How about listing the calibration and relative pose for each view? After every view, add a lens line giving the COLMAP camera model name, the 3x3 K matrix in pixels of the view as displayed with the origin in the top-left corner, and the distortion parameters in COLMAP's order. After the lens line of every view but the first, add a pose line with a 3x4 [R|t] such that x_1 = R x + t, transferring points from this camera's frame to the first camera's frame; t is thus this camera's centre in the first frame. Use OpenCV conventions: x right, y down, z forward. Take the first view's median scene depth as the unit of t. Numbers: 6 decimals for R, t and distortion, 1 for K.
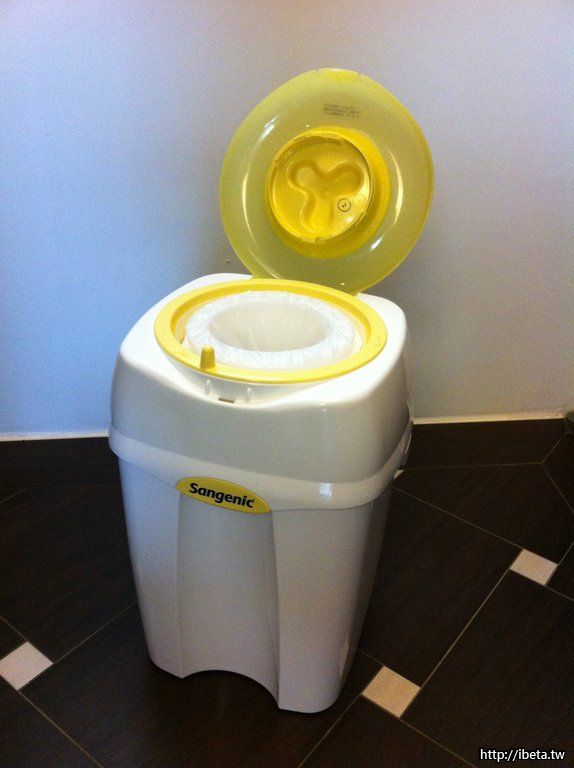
lens RADIAL K [[732.0, 0, 287.0], [0, 732.0, 384.0], [0, 0, 1]] dist [0.004086, 0.000195]
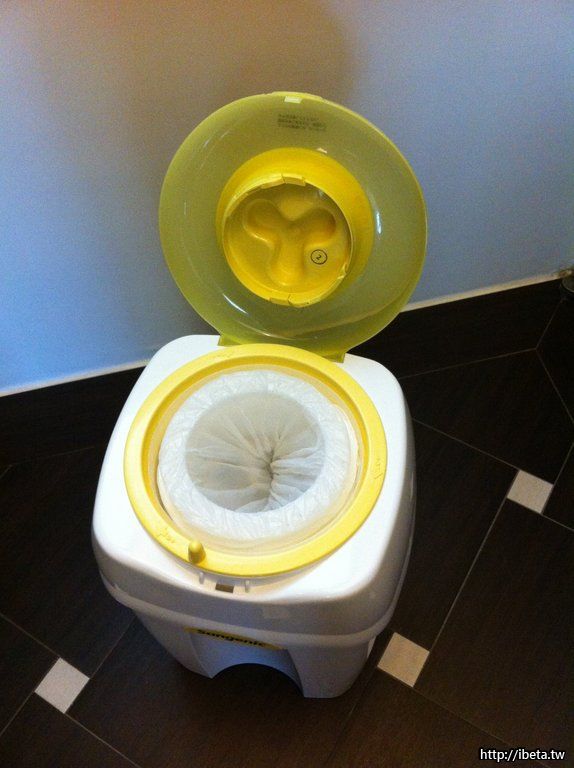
lens RADIAL K [[732.0, 0, 287.0], [0, 732.0, 384.0], [0, 0, 1]] dist [0.004086, 0.000195]
pose [[0.991503, -0.130040, 0.003470, 0.021018], [0.117228, 0.904742, 0.409512, -0.443042], [-0.056393, -0.405625, 0.912298, 0.189354]]
